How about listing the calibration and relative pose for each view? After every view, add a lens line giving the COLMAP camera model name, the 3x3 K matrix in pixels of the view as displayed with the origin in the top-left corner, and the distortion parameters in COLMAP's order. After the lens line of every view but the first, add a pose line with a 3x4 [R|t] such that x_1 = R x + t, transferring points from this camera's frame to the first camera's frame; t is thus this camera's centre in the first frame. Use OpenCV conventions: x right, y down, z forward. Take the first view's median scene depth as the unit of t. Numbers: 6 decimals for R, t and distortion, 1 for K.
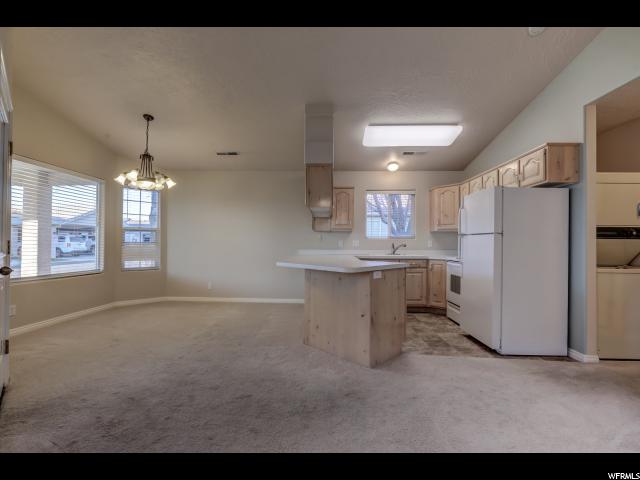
lens RADIAL K [[287.8, 0, 320.0], [0, 287.8, 240.0], [0, 0, 1]] dist [-0.016262, 0.000680]
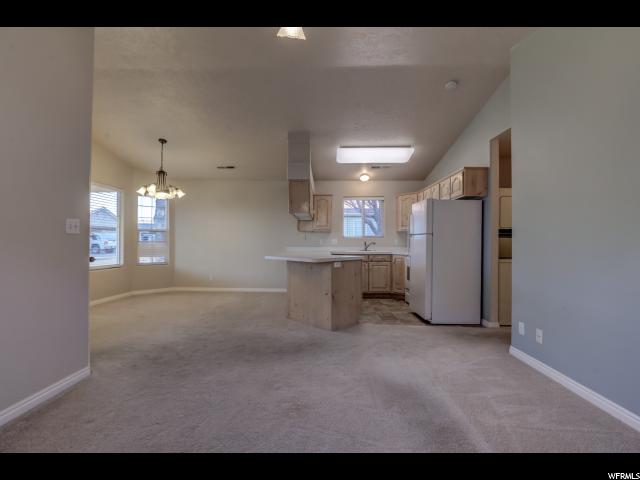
lens RADIAL K [[287.8, 0, 320.0], [0, 287.8, 240.0], [0, 0, 1]] dist [-0.016262, 0.000680]
pose [[0.999918, -0.003078, 0.012443, 0.069825], [0.003004, 0.999977, 0.006013, -0.003135], [-0.012461, -0.005975, 0.999905, -0.266345]]
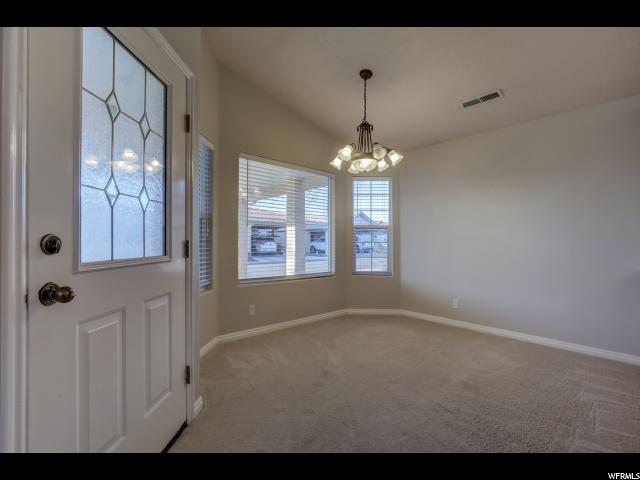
lens RADIAL K [[287.8, 0, 320.0], [0, 287.8, 240.0], [0, 0, 1]] dist [-0.016262, 0.000680]
pose [[0.690779, -0.012339, -0.722961, -0.154212], [0.012483, 0.999909, -0.005138, 0.005642], [0.722958, -0.005475, 0.690870, 0.407579]]
